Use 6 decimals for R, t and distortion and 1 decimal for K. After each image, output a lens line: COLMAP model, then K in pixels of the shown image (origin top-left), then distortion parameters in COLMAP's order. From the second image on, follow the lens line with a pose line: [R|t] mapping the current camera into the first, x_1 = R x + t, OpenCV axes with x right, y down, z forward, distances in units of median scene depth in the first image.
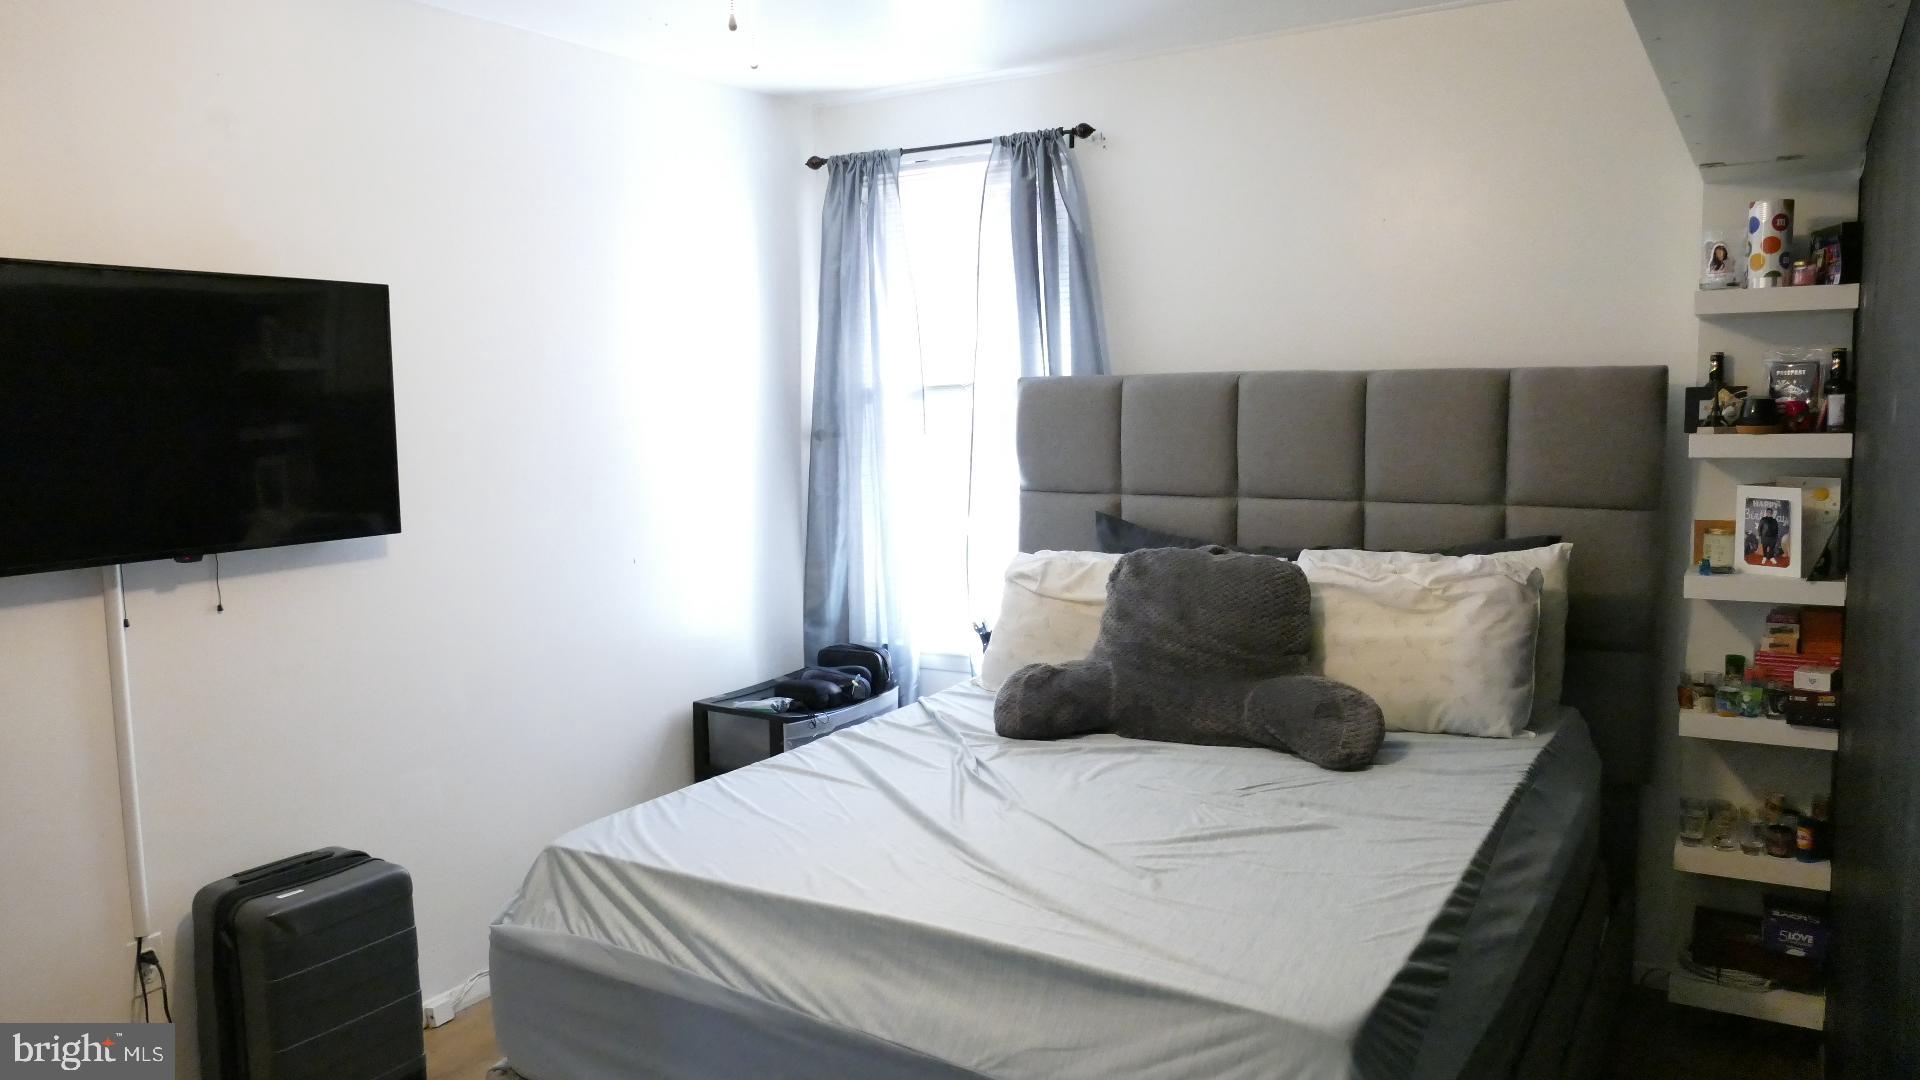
lens RADIAL K [[1362.5, 0, 952.3], [0, 1362.5, 542.6], [0, 0, 1]] dist [-0.022639, 0.008301]
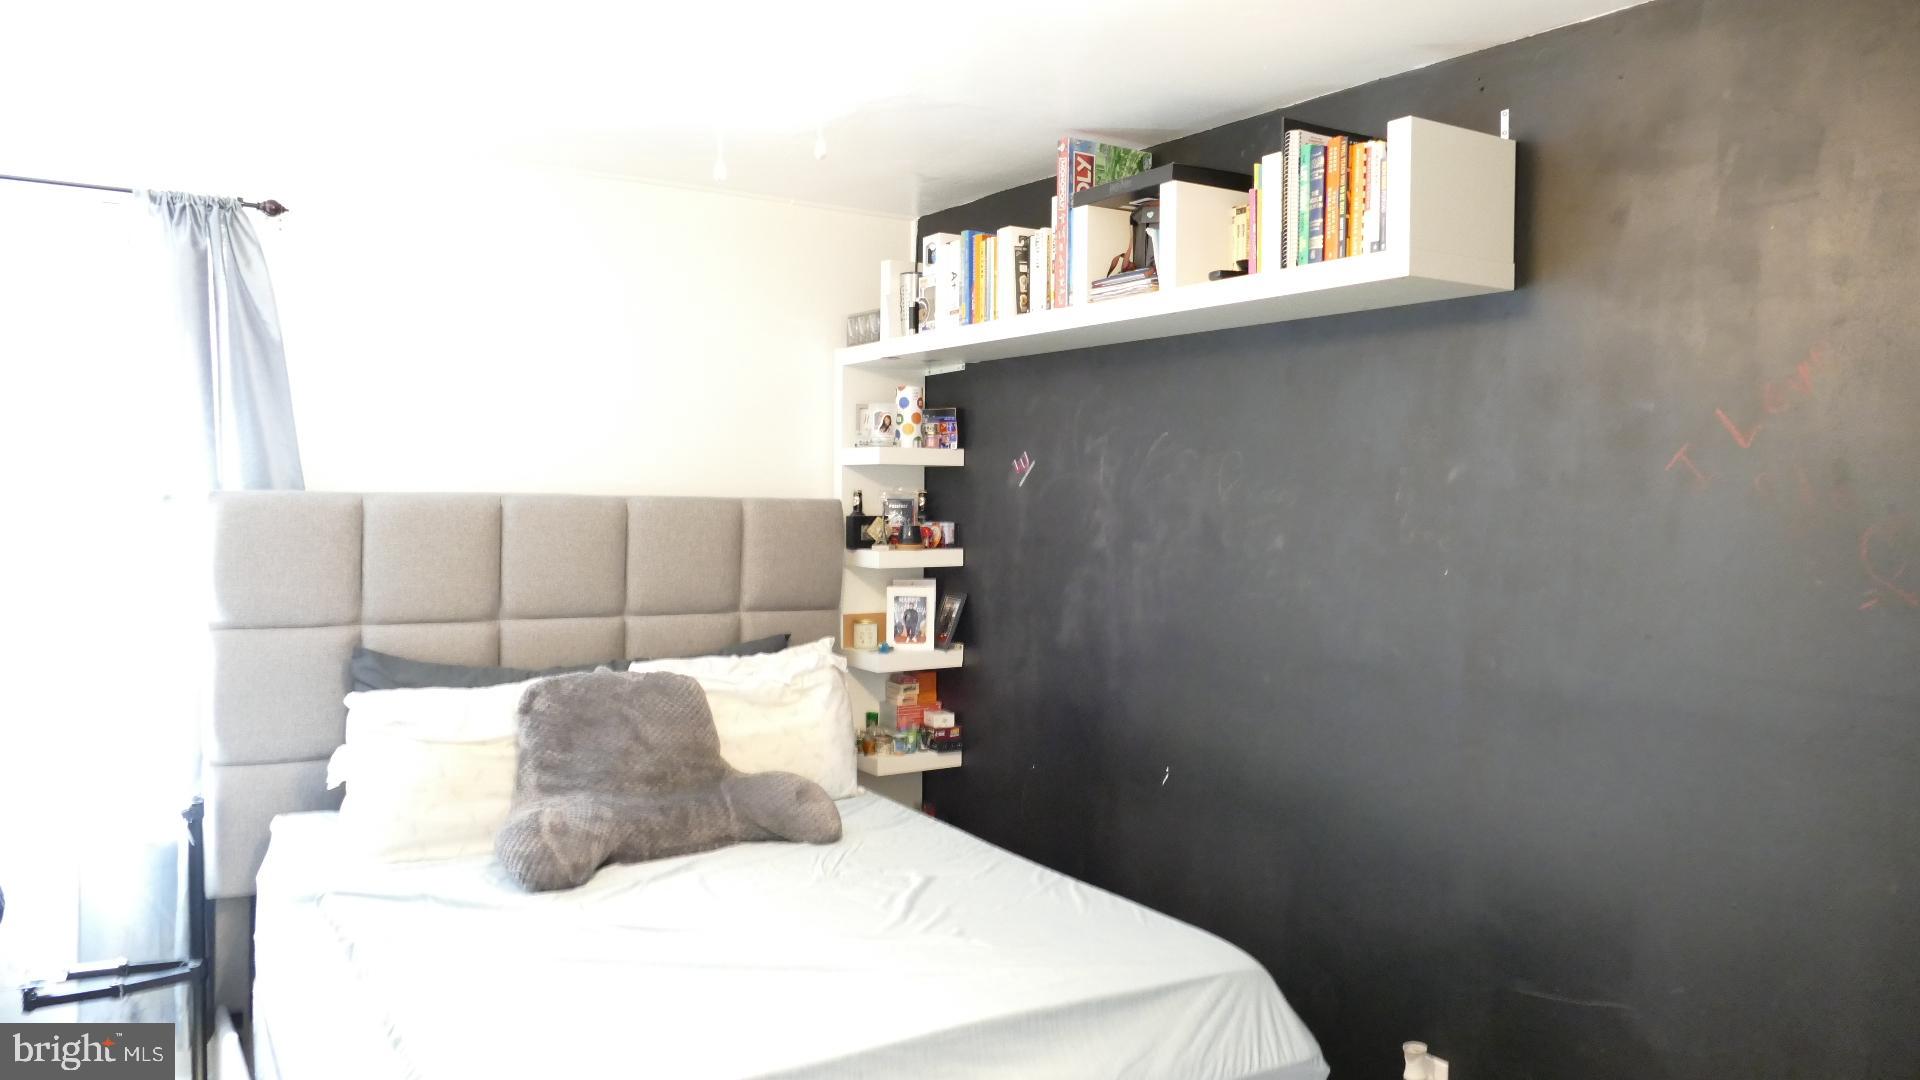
lens RADIAL K [[1362.5, 0, 951.6], [0, 1362.5, 537.0], [0, 0, 1]] dist [-0.022639, 0.008301]
pose [[0.440745, -0.006072, 0.897612, -0.644303], [0.075879, 0.996650, -0.030516, -0.046326], [-0.894419, 0.081559, 0.439729, 0.329995]]
